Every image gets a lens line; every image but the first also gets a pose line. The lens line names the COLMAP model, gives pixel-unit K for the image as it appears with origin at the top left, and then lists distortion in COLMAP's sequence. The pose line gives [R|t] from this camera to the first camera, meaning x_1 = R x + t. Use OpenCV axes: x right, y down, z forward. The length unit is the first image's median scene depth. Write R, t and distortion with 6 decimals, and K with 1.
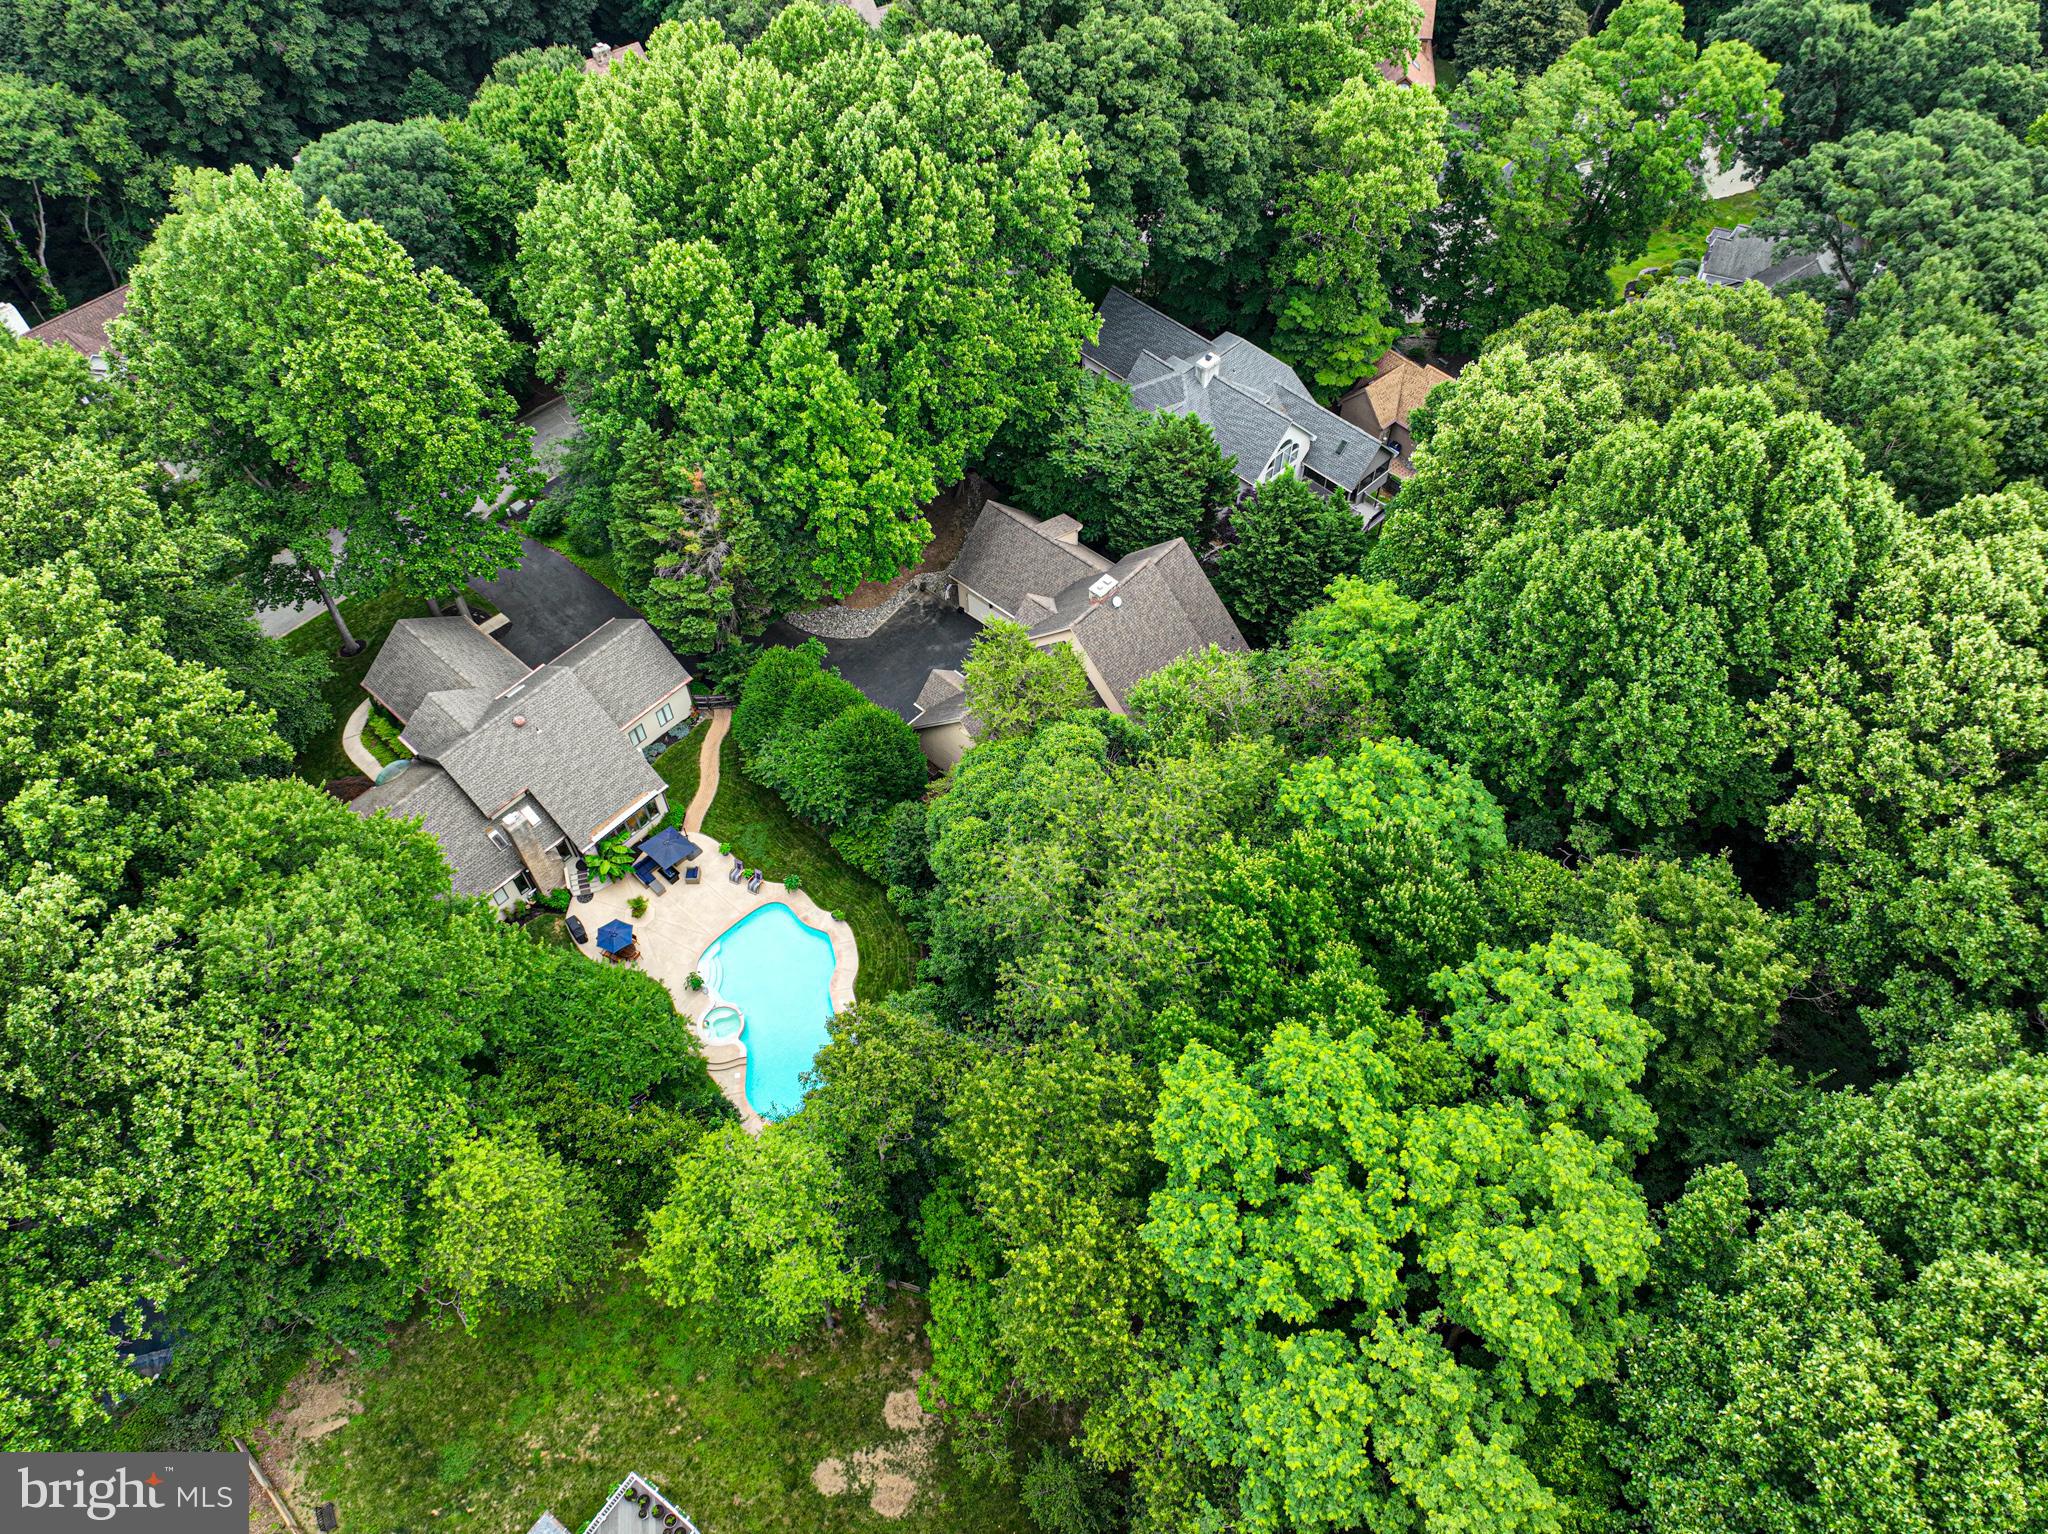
lens RADIAL K [[1449.4, 0, 1007.9], [0, 1449.4, 768.1], [0, 0, 1]] dist [0.013645, 0.002570]
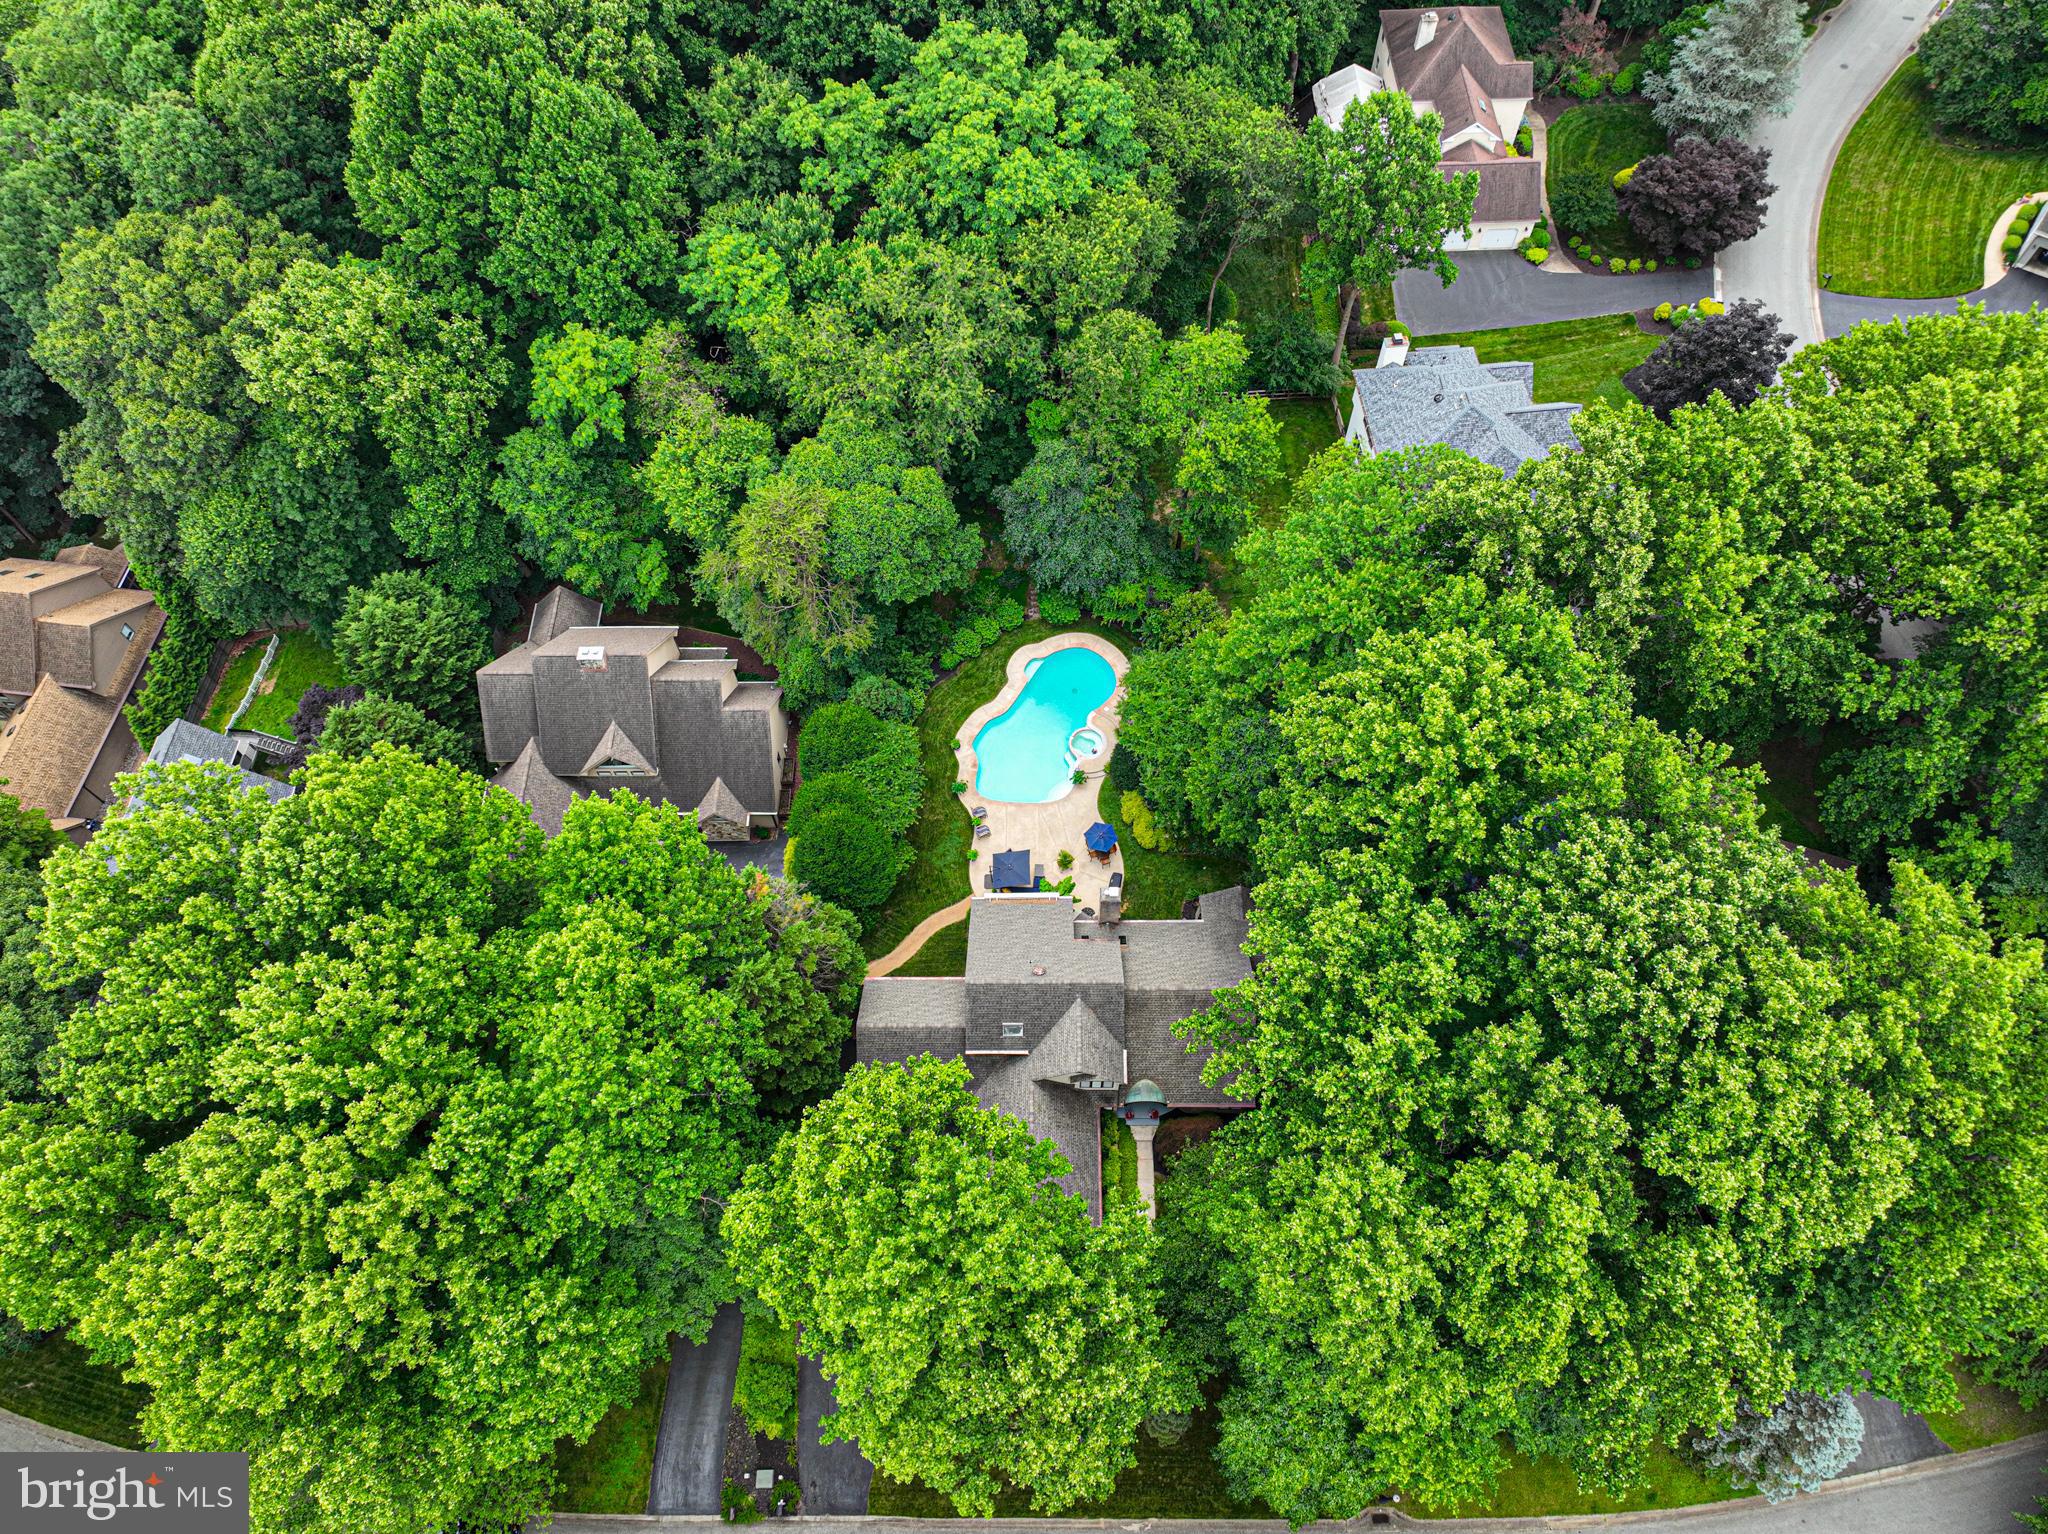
lens RADIAL K [[1429.1, 0, 1019.3], [0, 1429.1, 763.7], [0, 0, 1]] dist [0.004327, 0.005908]
pose [[-0.670869, -0.635377, 0.382400, -0.602230], [0.609987, -0.179554, 0.771801, -0.763798], [-0.421723, 0.751037, 0.508029, 0.388818]]
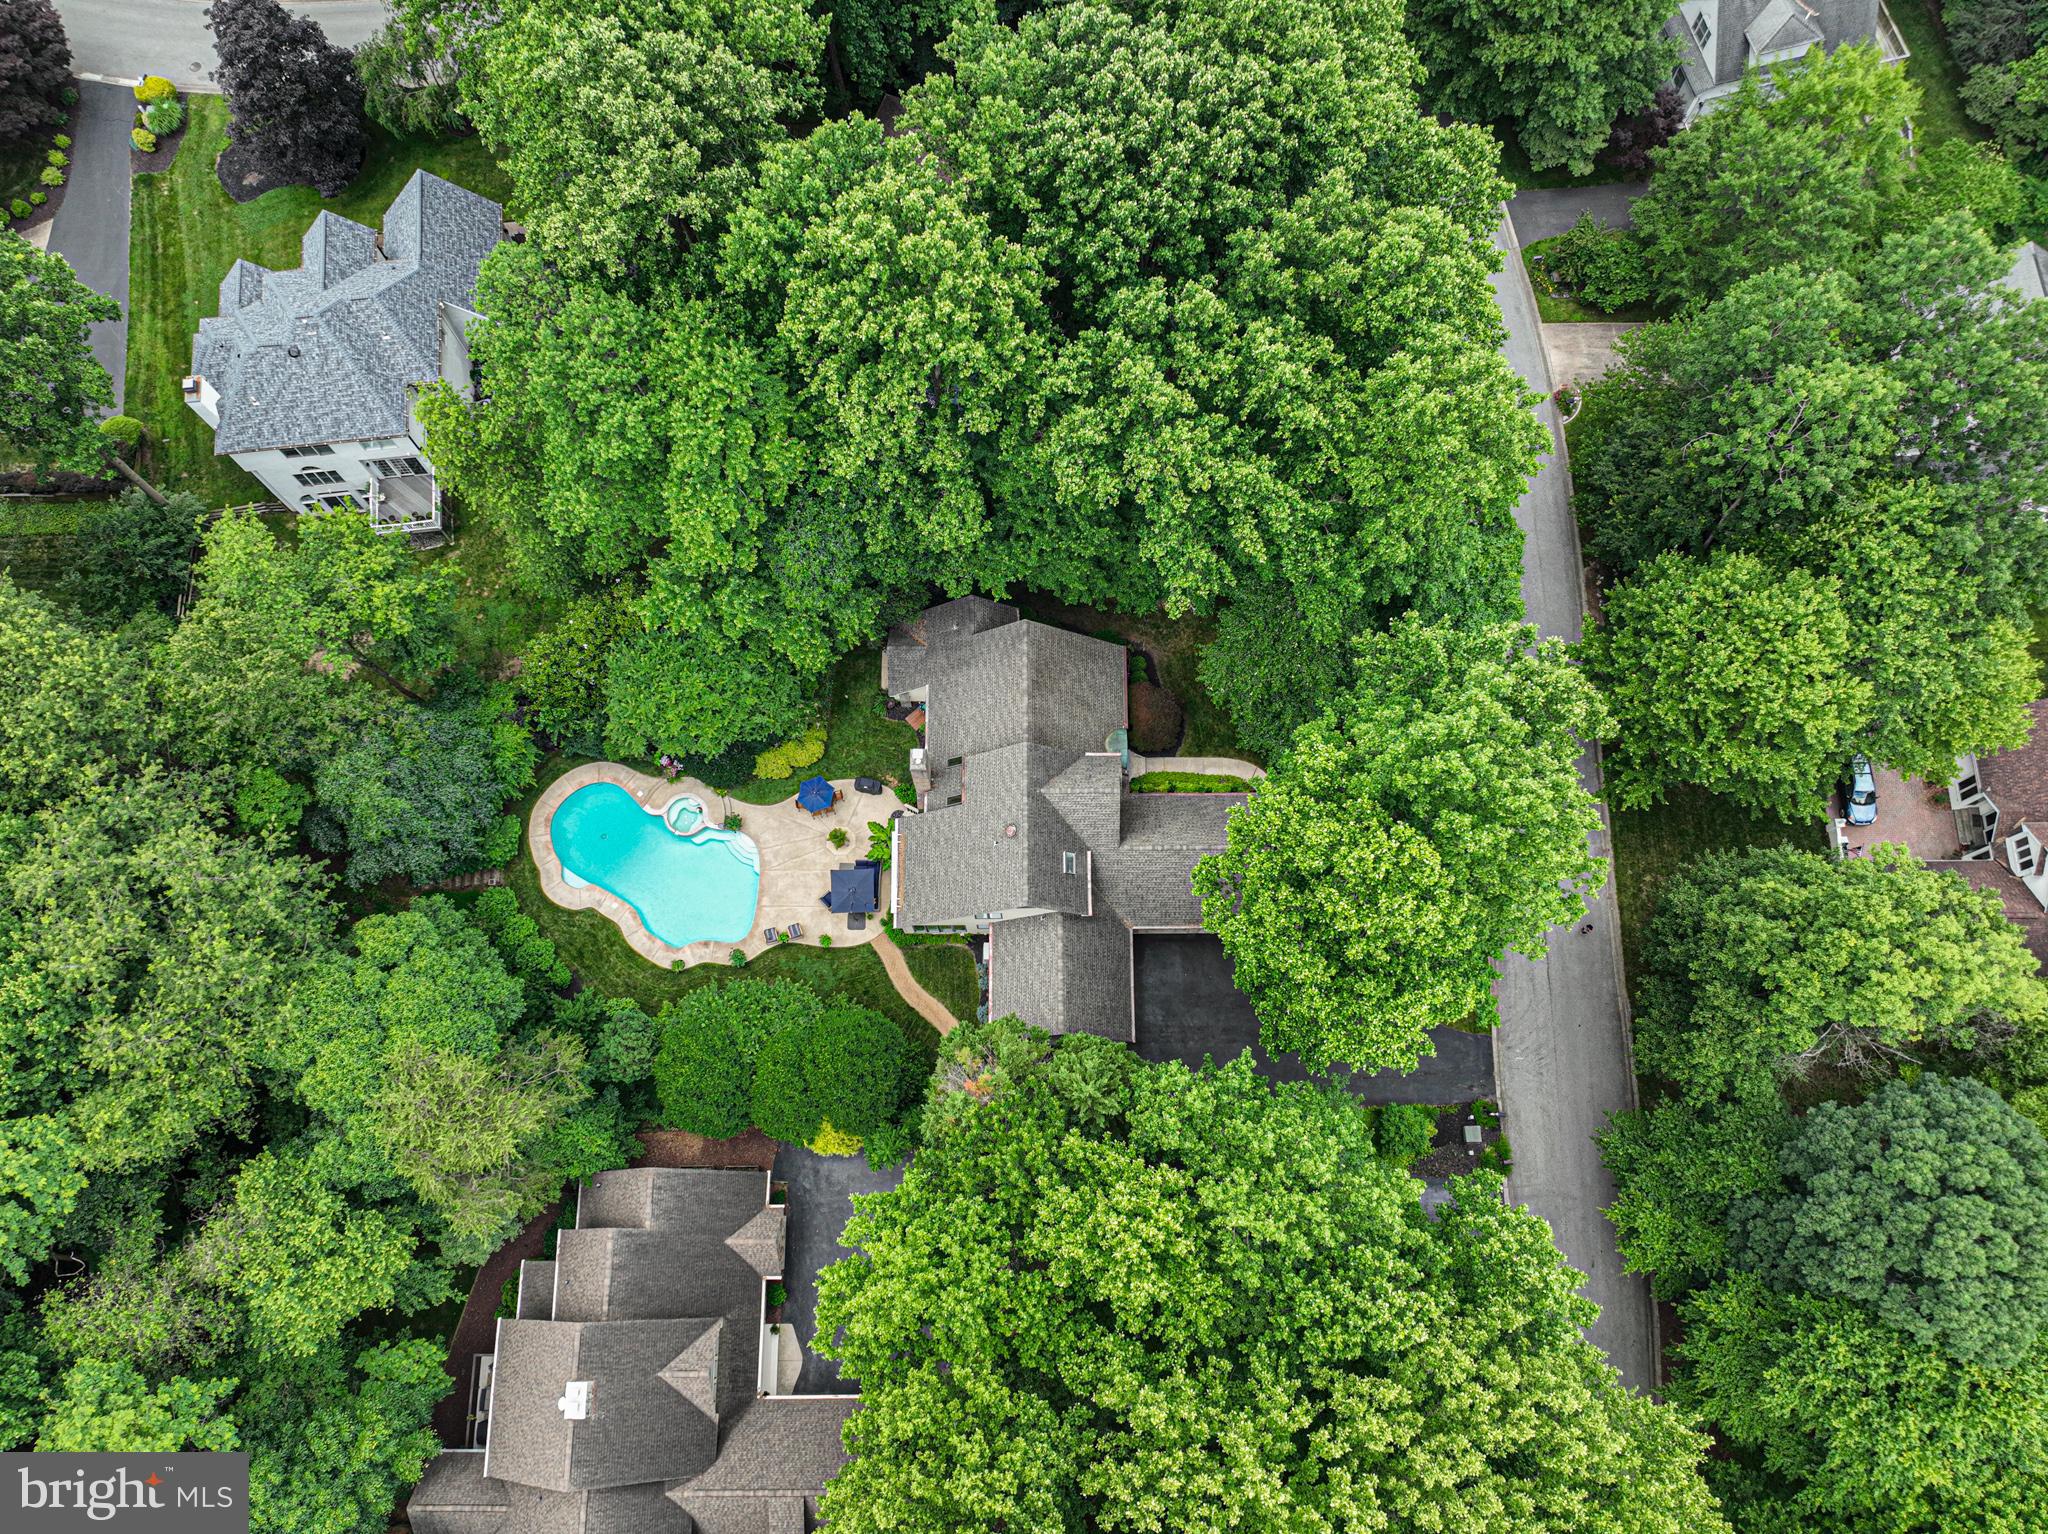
lens RADIAL K [[1479.7, 0, 1034.9], [0, 1479.7, 828.6], [0, 0, 1]] dist [-0.004503, 0.028504]
pose [[-0.734902, 0.659707, -0.157183, -0.196439], [-0.522956, -0.403701, 0.750695, -0.735700], [0.431784, 0.633886, 0.641678, 0.392466]]
